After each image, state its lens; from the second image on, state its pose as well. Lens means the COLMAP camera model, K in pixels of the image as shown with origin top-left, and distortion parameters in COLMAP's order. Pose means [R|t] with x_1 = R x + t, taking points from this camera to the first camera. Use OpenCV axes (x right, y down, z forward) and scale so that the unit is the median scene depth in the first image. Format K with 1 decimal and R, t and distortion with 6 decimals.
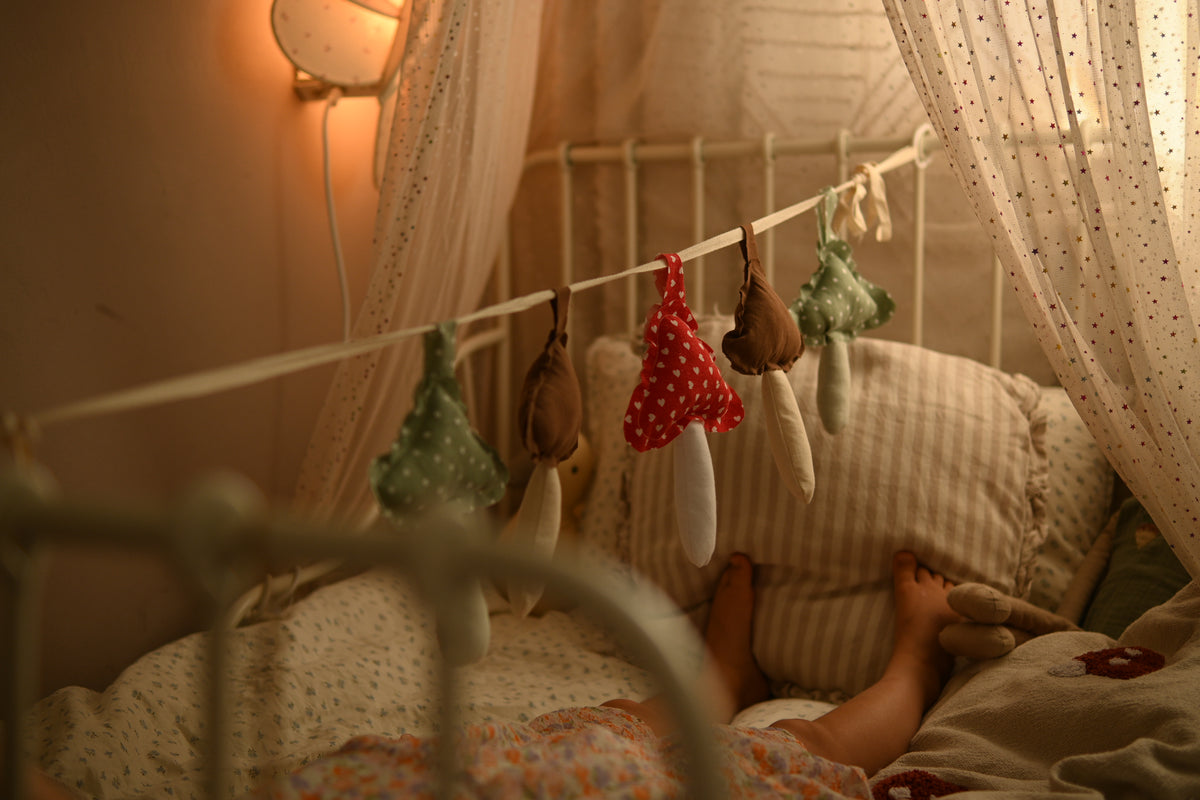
lens RADIAL K [[1762.4, 0, 613.9], [0, 1762.4, 395.7], [0, 0, 1]] dist [0.008418, 0.936986]
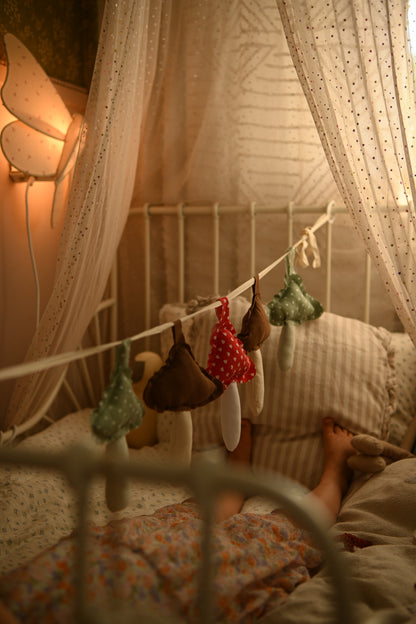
lens RADIAL K [[916.4, 0, 208.0], [0, 916.4, 312.0], [0, 0, 1]] dist [0.008418, 0.936986]
pose [[0.995184, 0.000308, 0.098019, -0.071545], [-0.001215, 0.999957, 0.009192, -0.040347], [-0.098012, -0.009267, 0.995142, -0.020050]]
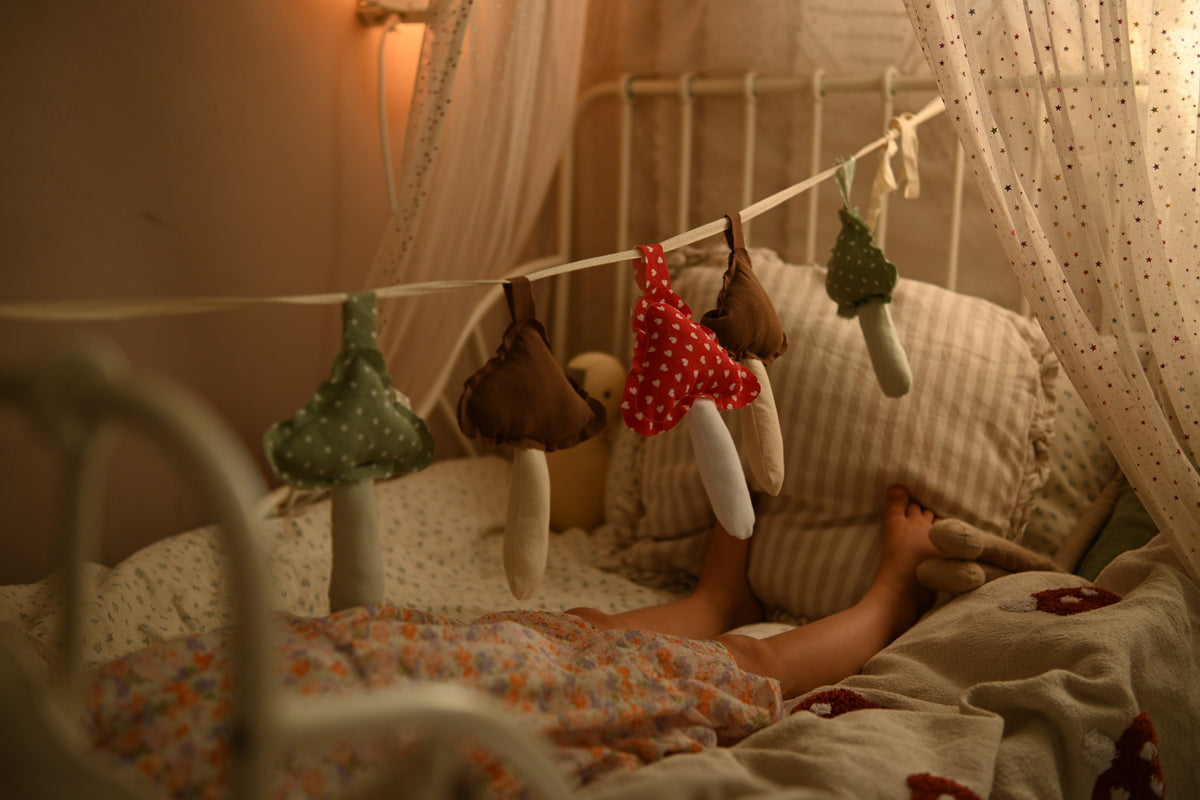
lens RADIAL K [[1787.2, 0, 639.5], [0, 1787.2, 400.7], [0, 0, 1]] dist [0.010823, 0.998818]
pose [[0.990432, 0.050199, -0.128545, 0.145360], [-0.046742, 0.998463, 0.029776, 0.015522], [0.129842, -0.023483, 0.991257, -0.031561]]
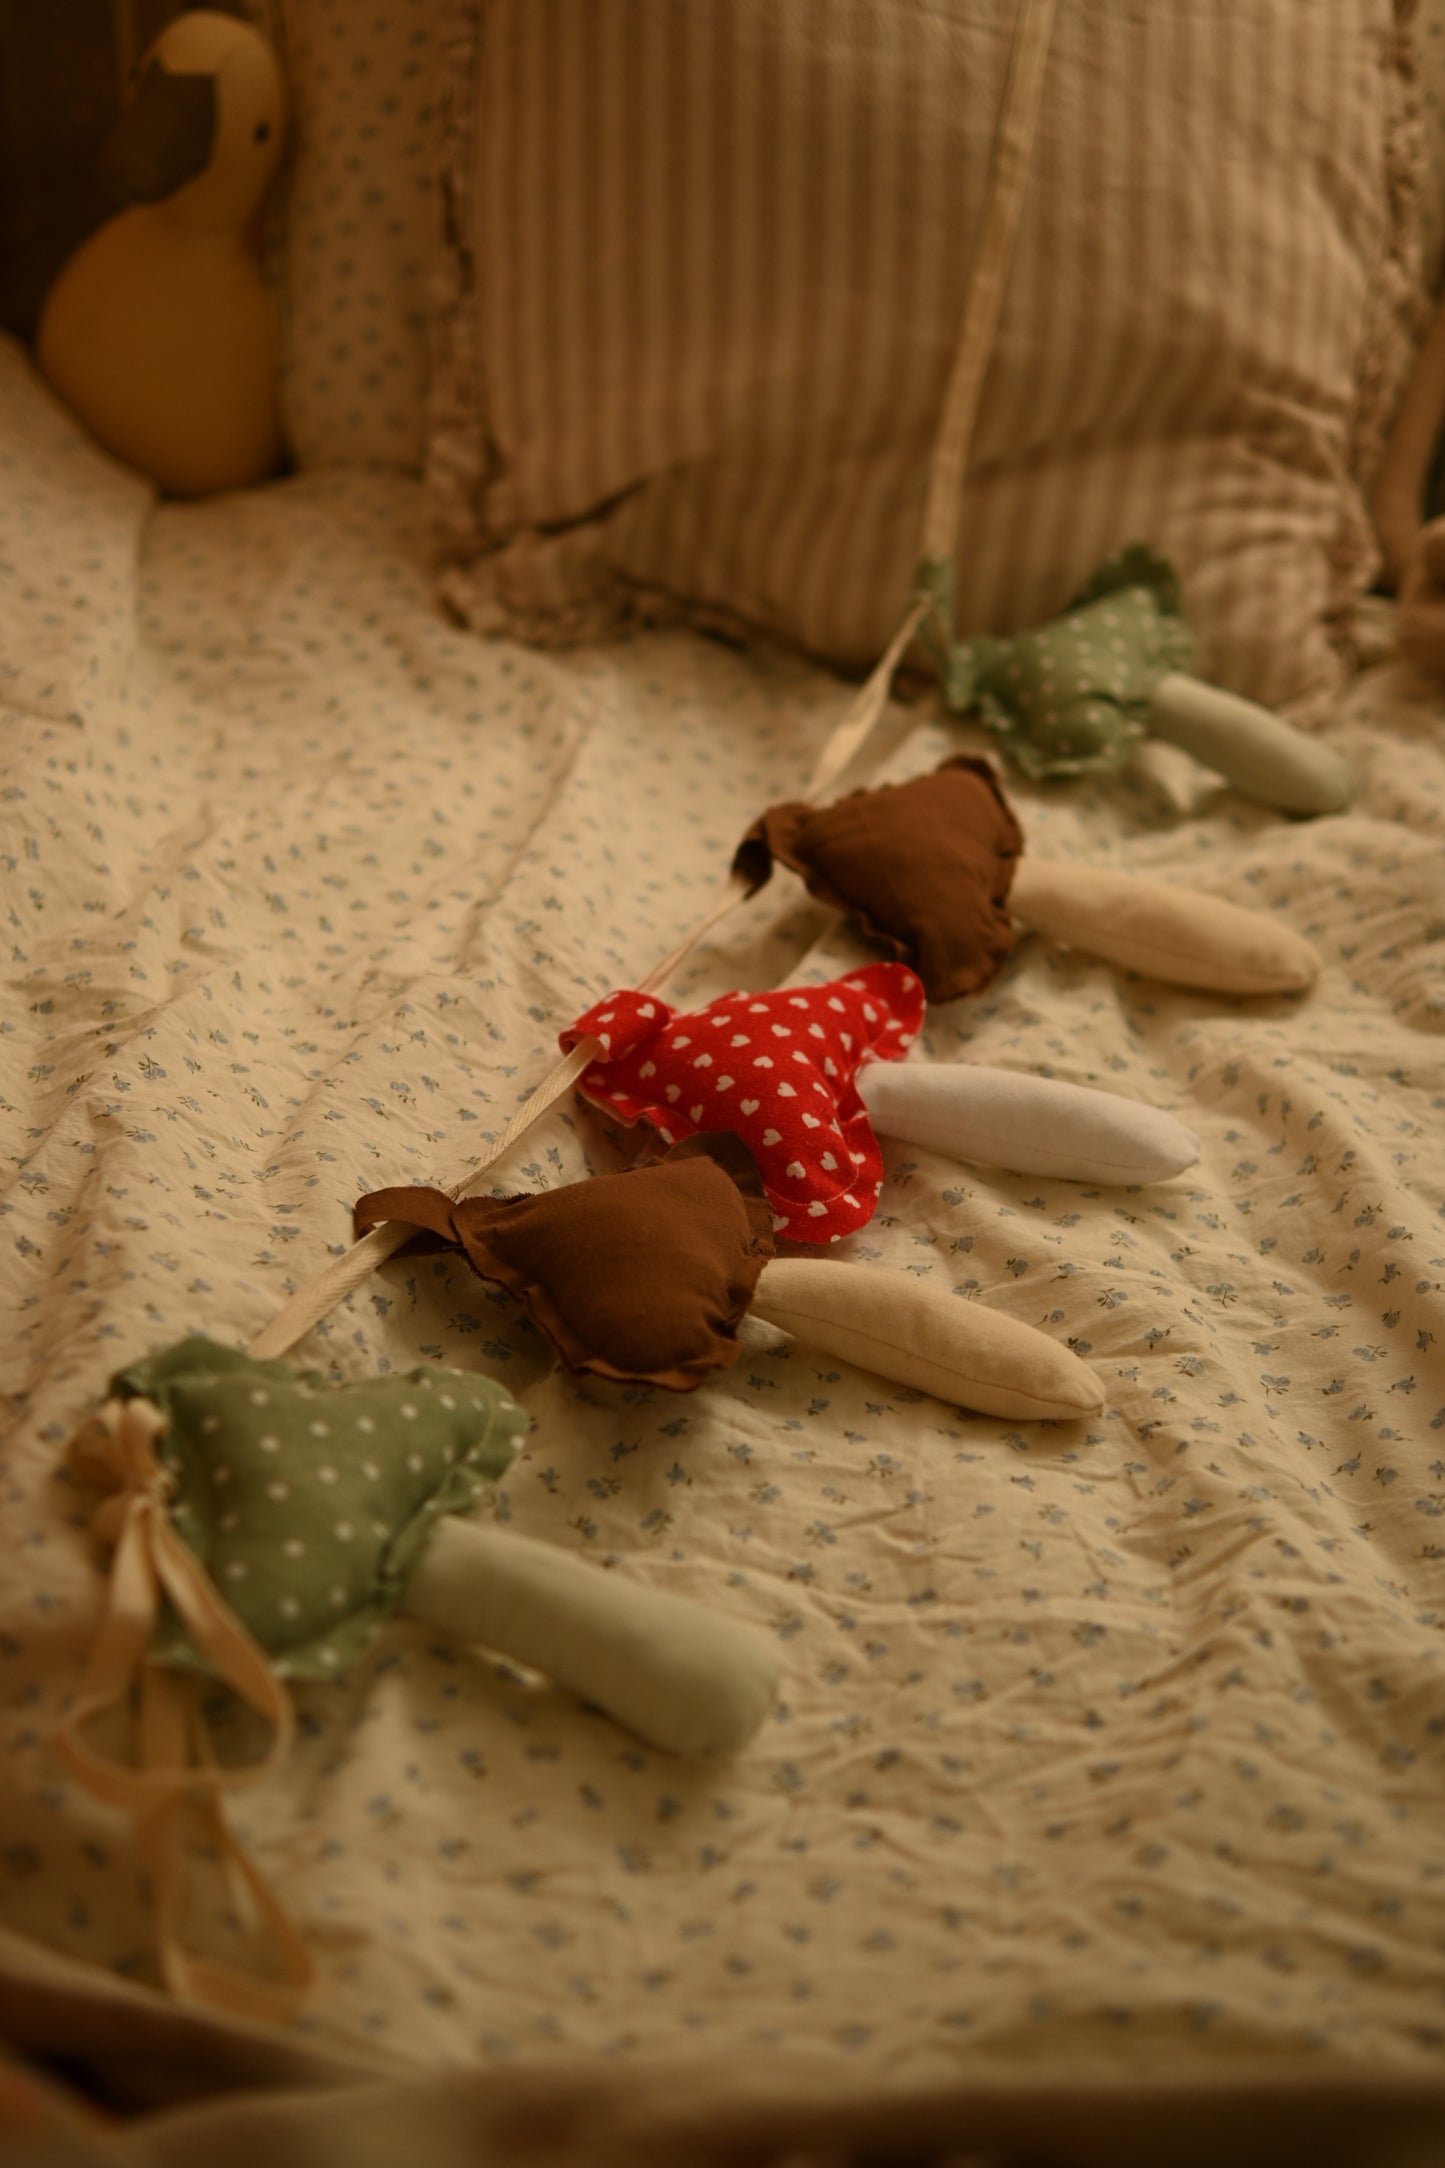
lens RADIAL K [[3184.1, 0, 722.5], [0, 3184.1, 1084.0], [0, 0, 1]] dist [0.008418, 0.936986]
pose [[0.938332, -0.150640, 0.311193, -0.210288], [0.016147, 0.918200, 0.395789, -0.059439], [-0.345359, -0.366356, 0.864008, 0.275820]]
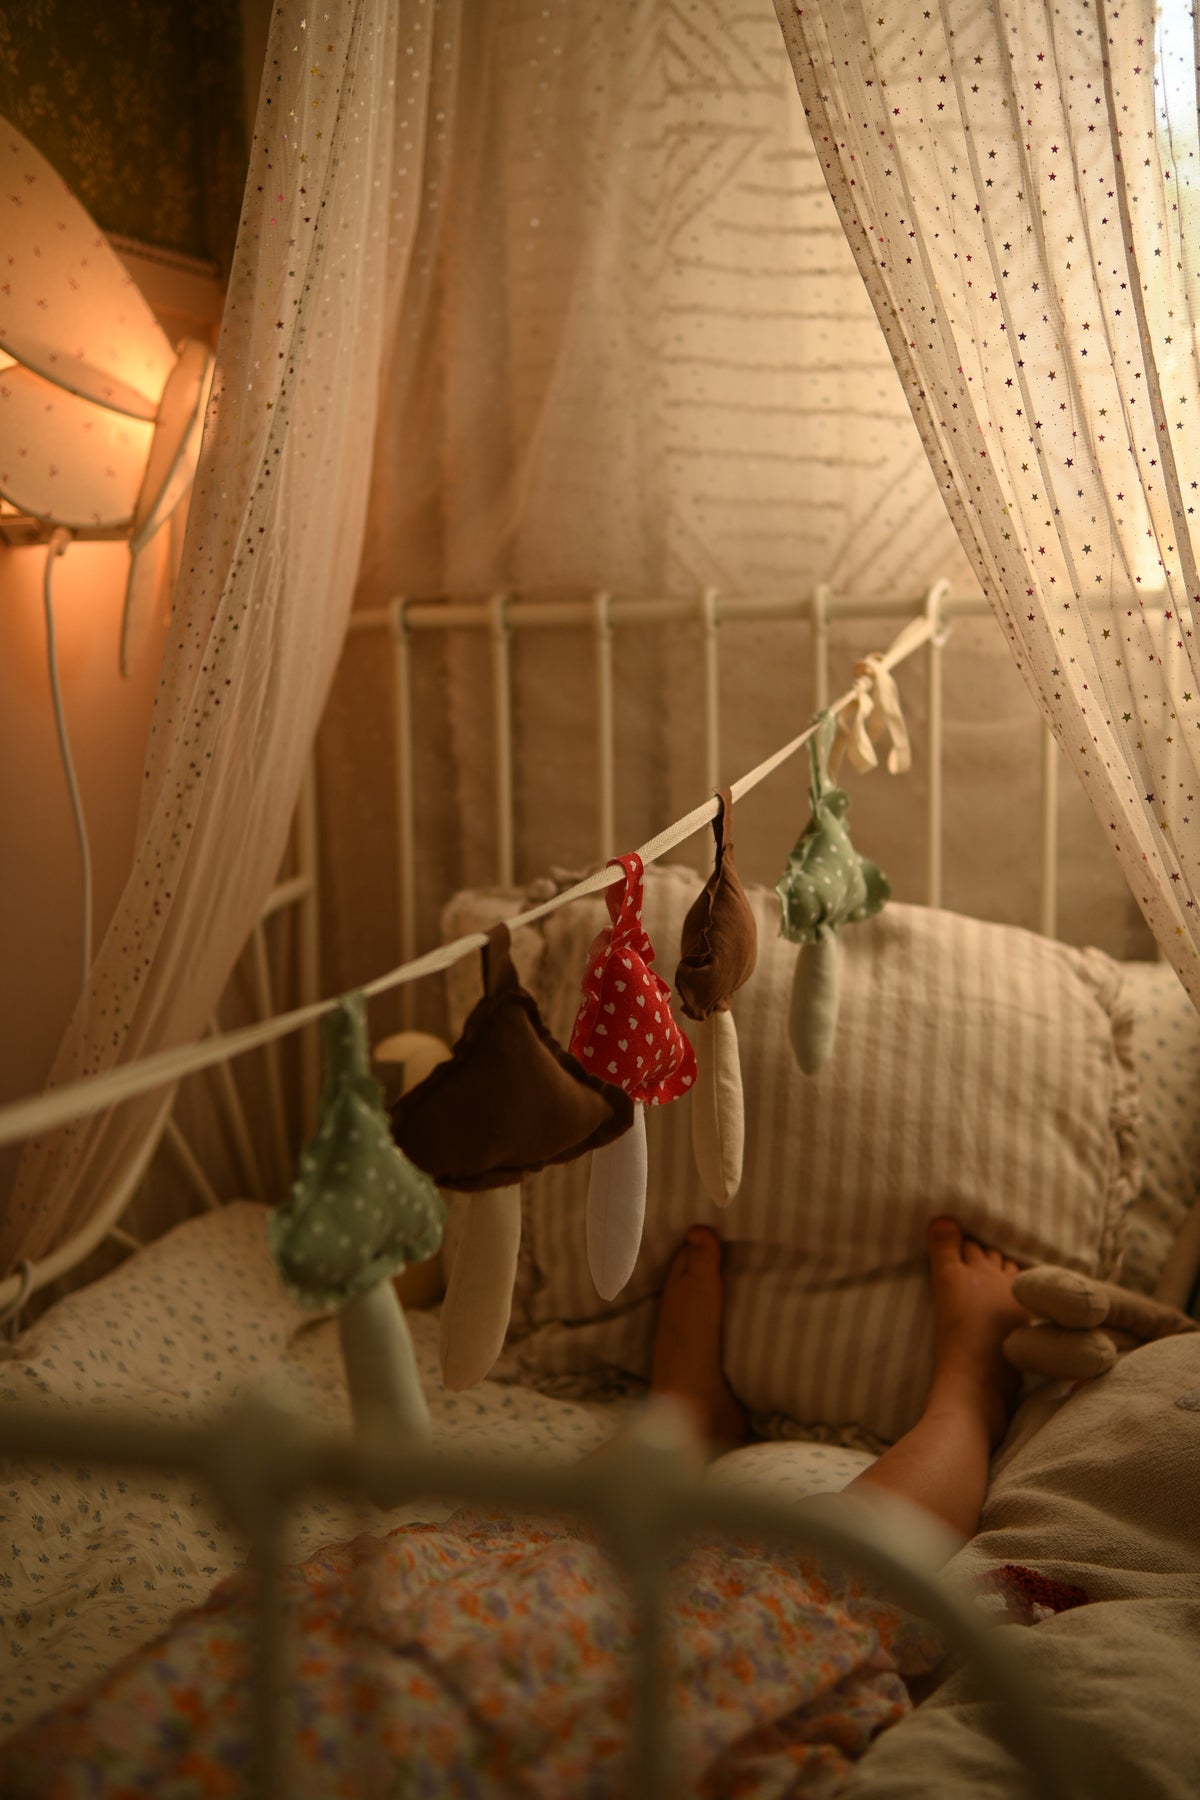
lens RADIAL K [[2643.6, 0, 600.0], [0, 2643.6, 900.0], [0, 0, 1]] dist [0.008418, 0.936986]
pose [[0.993454, -0.020591, 0.112363, -0.079721], [0.018524, 0.999640, 0.019408, -0.056845], [-0.112722, -0.017200, 0.993478, -0.003367]]
